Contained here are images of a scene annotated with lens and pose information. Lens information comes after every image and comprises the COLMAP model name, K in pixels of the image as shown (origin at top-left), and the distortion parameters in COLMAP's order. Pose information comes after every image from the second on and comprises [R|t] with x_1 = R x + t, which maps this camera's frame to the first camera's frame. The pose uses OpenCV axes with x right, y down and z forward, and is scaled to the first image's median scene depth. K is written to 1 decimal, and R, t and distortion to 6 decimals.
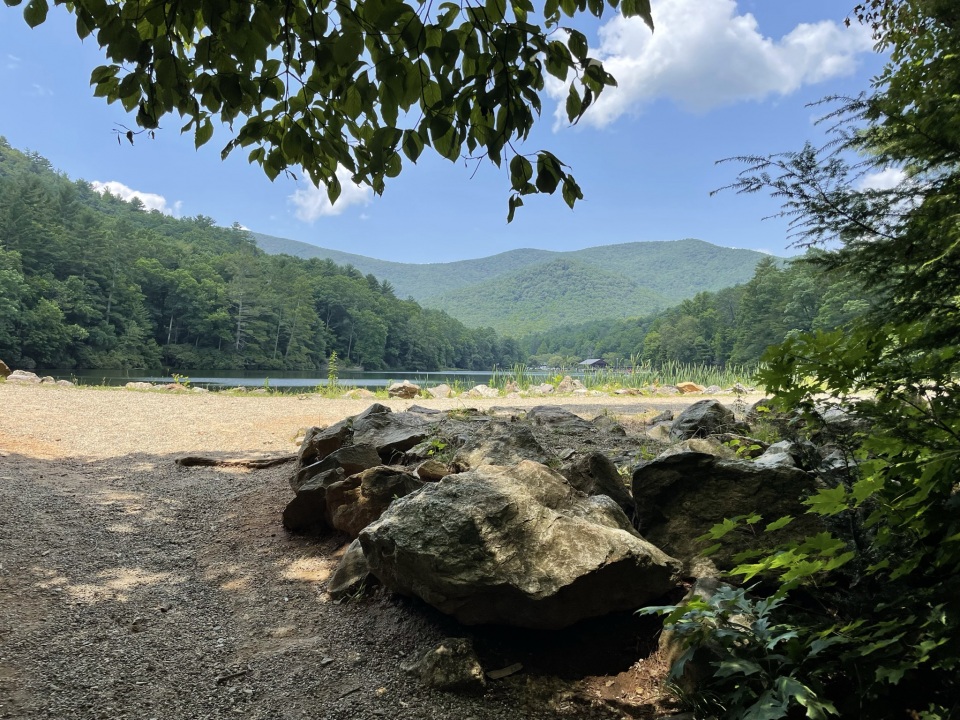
lens RADIAL K [[716.5, 0, 480.0], [0, 716.5, 360.0], [0, 0, 1]] dist [0.062103, -0.091998]
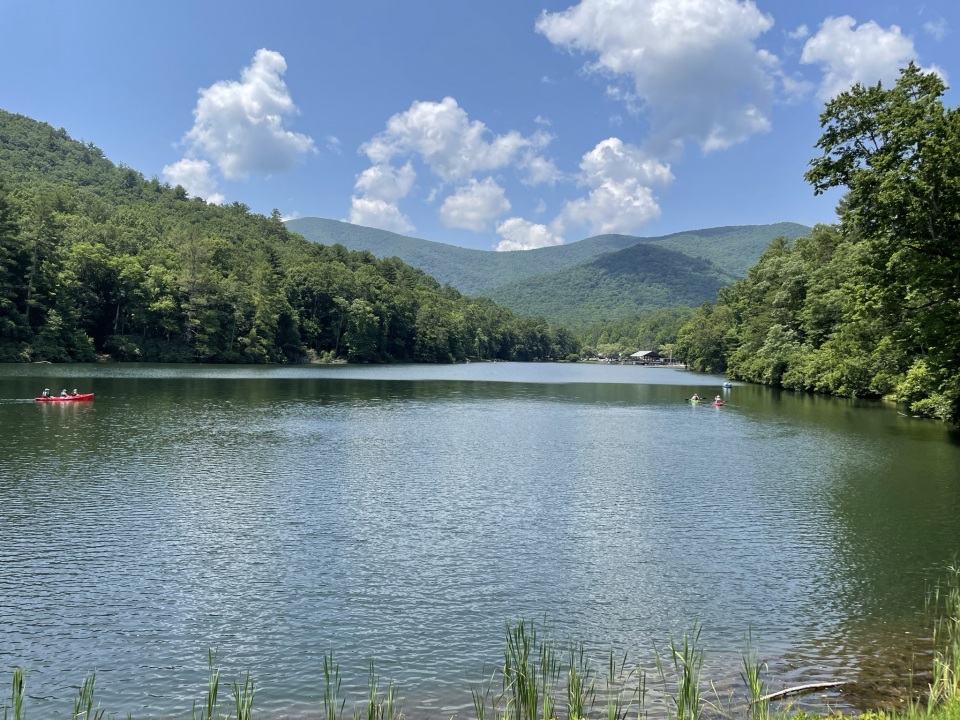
lens RADIAL K [[716.5, 0, 480.0], [0, 716.5, 360.0], [0, 0, 1]] dist [0.062103, -0.091998]
pose [[0.991878, 0.013103, -0.126519, 0.105225], [-0.010902, 0.999777, 0.018072, -0.006955], [0.126727, -0.016546, 0.991800, 0.076194]]
